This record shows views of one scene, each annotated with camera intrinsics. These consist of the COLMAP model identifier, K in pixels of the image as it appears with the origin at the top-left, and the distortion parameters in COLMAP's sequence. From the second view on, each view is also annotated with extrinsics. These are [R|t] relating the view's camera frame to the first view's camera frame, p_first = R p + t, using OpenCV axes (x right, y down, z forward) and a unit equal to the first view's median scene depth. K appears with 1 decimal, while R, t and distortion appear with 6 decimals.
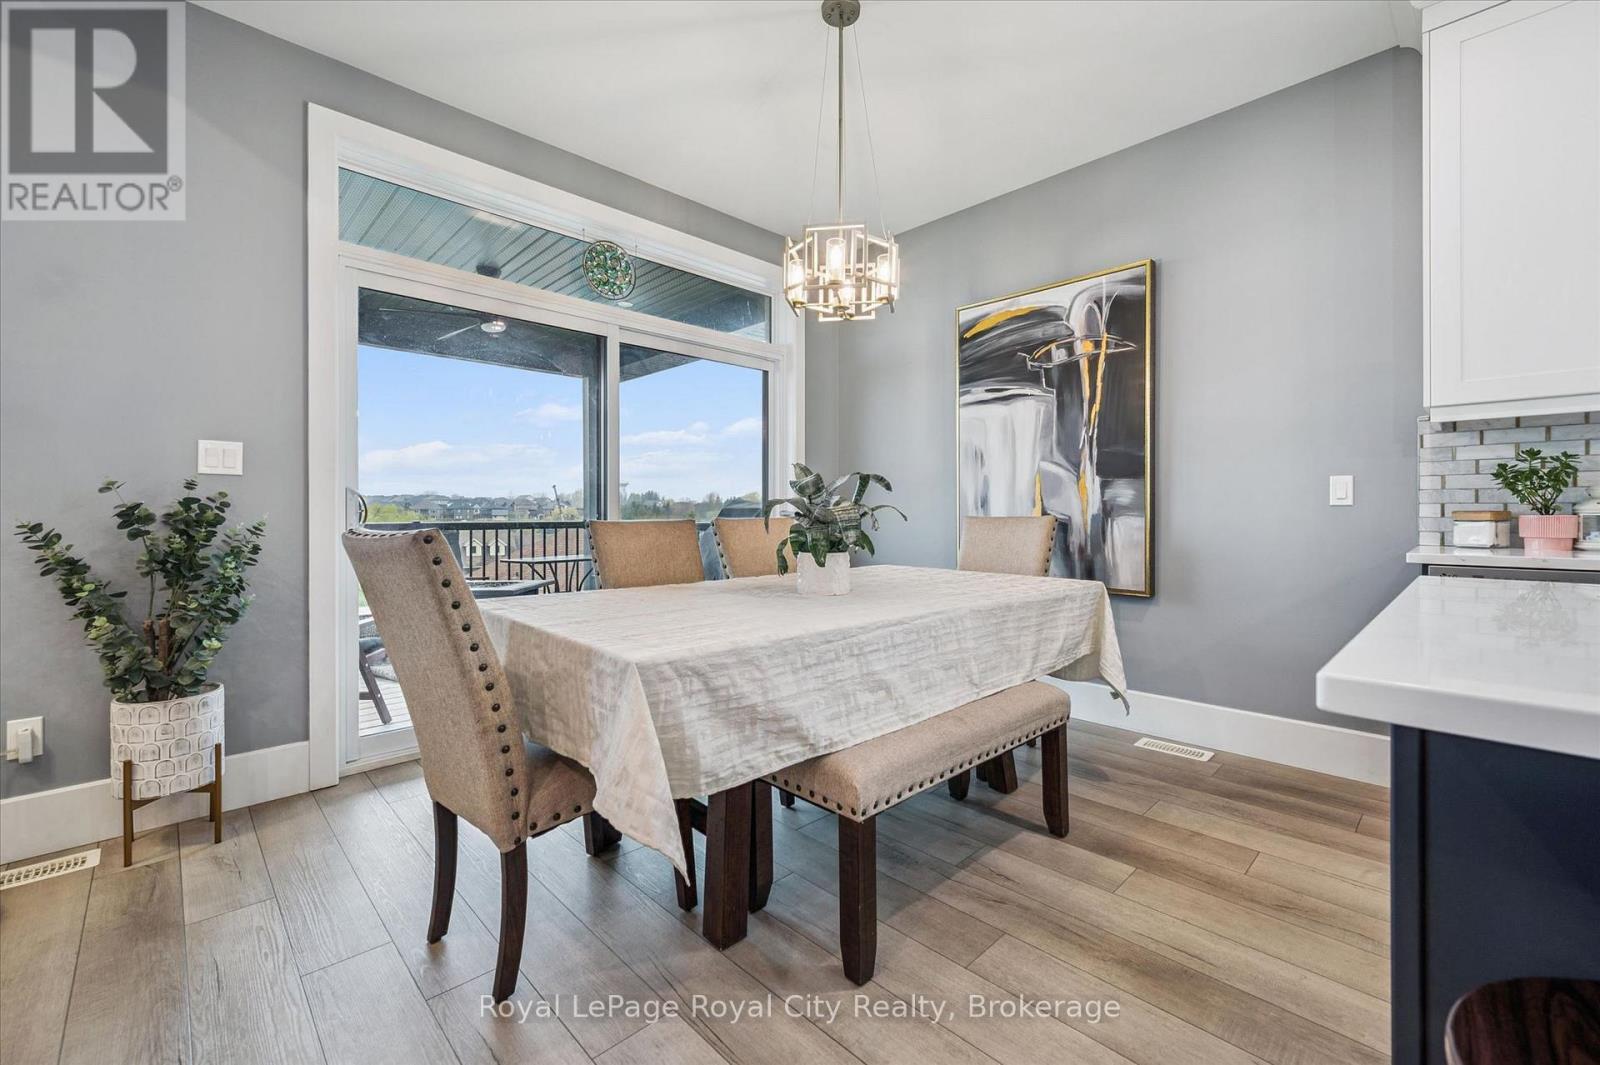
lens RADIAL K [[653.3, 0, 810.8], [0, 653.3, 516.3], [0, 0, 1]] dist [-0.001946, 0.000484]
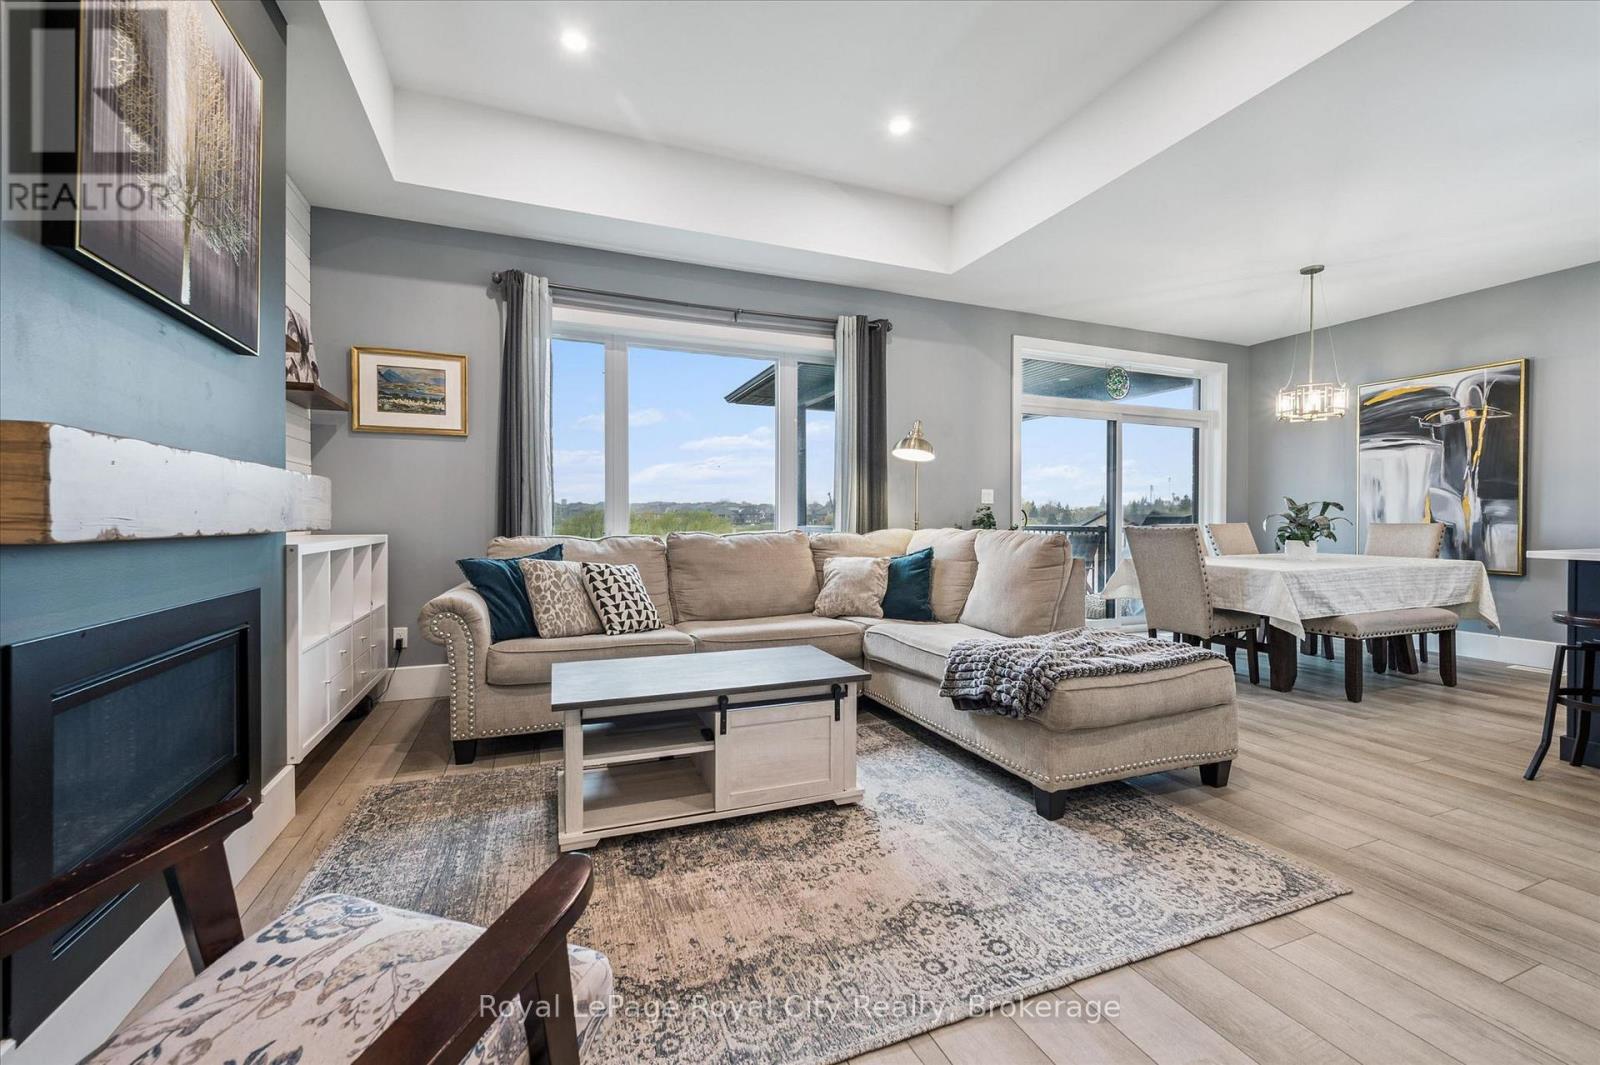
lens RADIAL K [[653.3, 0, 808.1], [0, 653.3, 525.3], [0, 0, 1]] dist [-0.001946, 0.000484]
pose [[0.926102, 0.006025, -0.377226, -0.444937], [-0.003746, 0.999970, 0.006776, -0.000448], [0.377255, -0.004862, 0.926097, -1.022257]]
